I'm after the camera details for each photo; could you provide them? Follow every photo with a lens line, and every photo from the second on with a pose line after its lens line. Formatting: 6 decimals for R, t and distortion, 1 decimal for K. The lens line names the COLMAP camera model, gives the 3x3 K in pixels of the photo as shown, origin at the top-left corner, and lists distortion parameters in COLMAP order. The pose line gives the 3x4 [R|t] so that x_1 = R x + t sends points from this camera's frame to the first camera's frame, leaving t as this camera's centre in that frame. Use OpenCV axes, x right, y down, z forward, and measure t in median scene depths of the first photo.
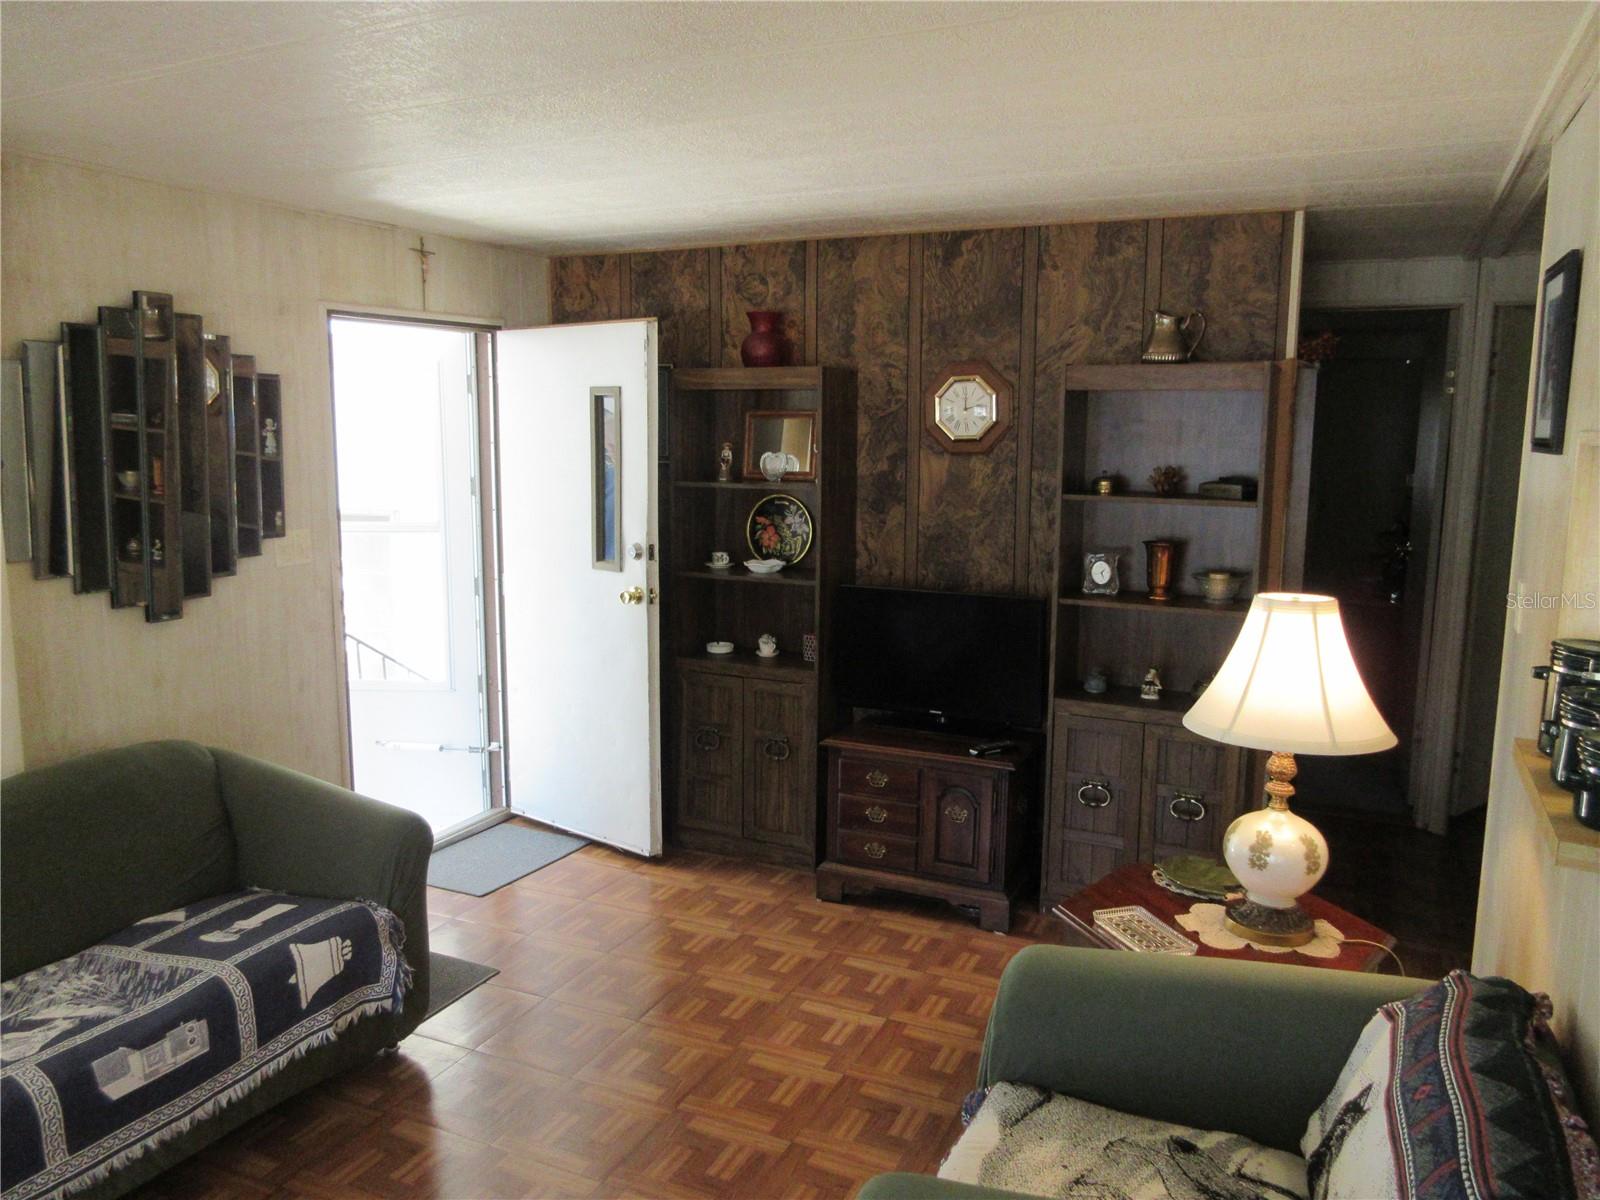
lens RADIAL K [[1187.1, 0, 797.4], [0, 1187.1, 593.6], [0, 0, 1]] dist [-0.006600, 0.005000]
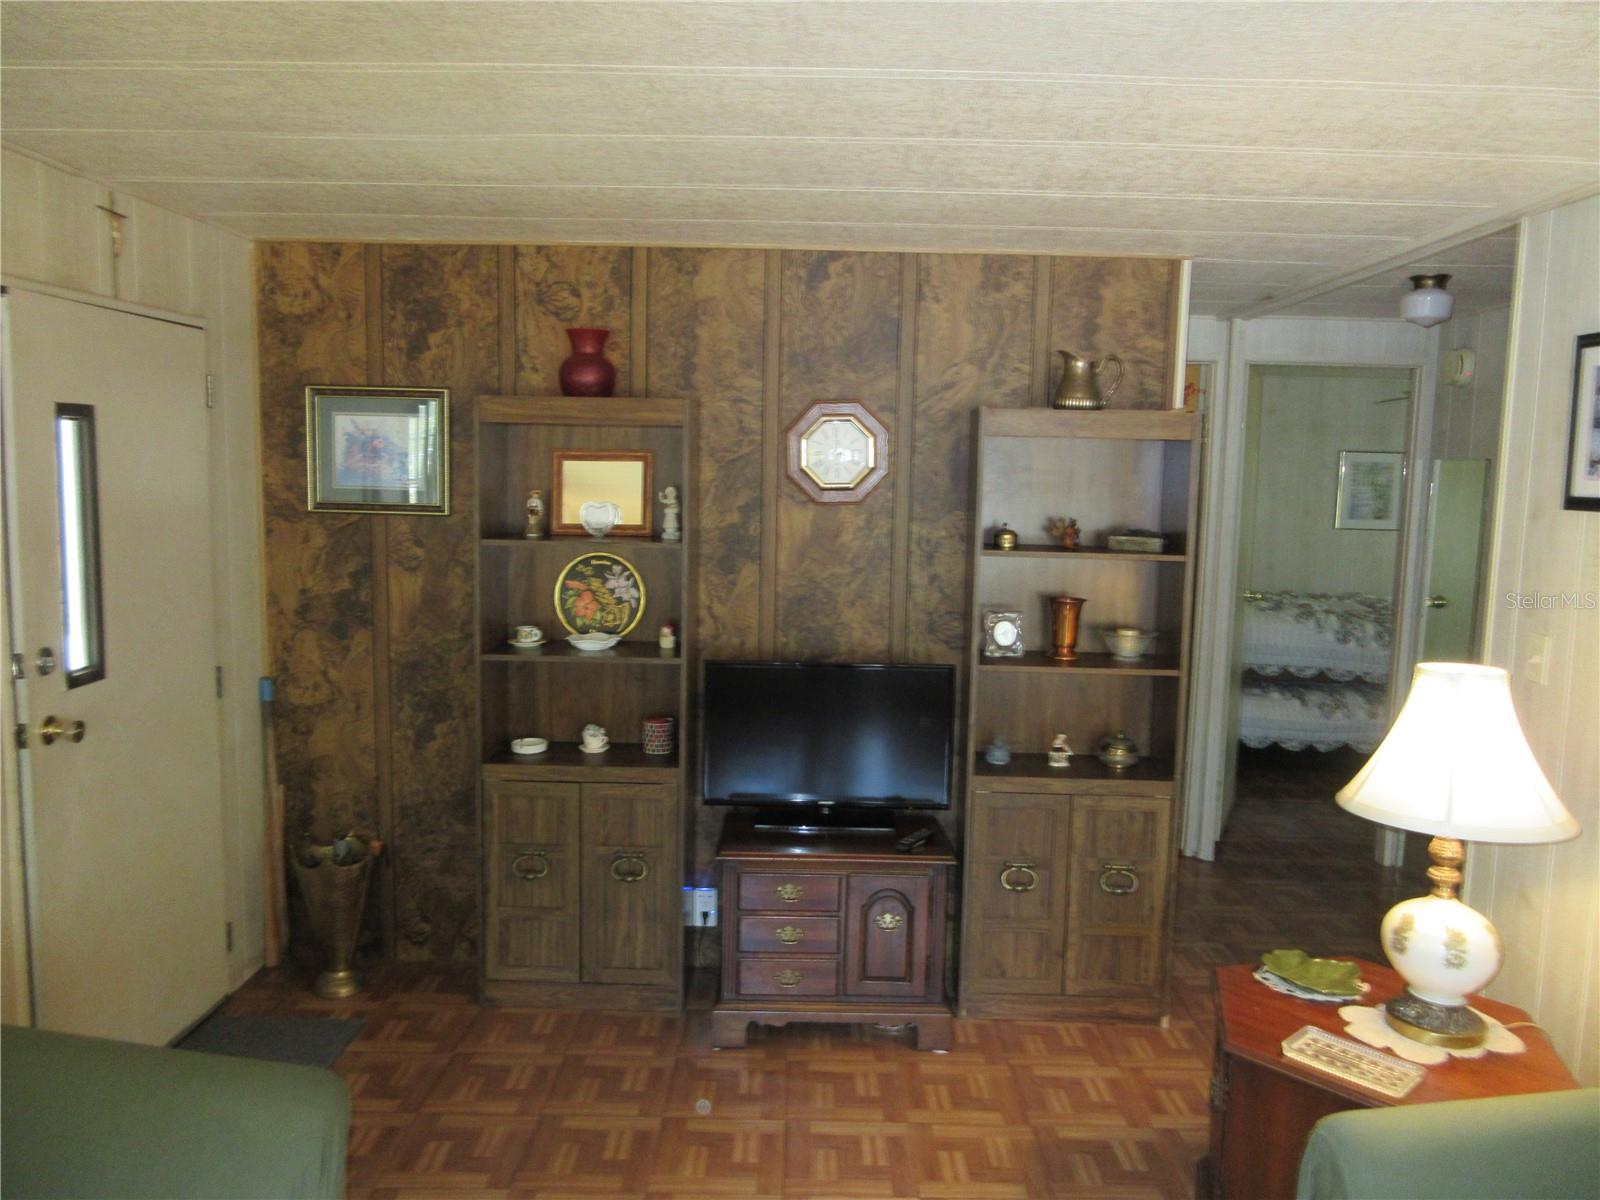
lens RADIAL K [[1187.1, 0, 797.4], [0, 1187.1, 593.6], [0, 0, 1]] dist [-0.006600, 0.005000]
pose [[0.904931, -0.035686, 0.424060, -0.256263], [0.047684, 0.998705, -0.017712, -0.036725], [-0.422879, 0.036249, 0.905461, 0.216179]]
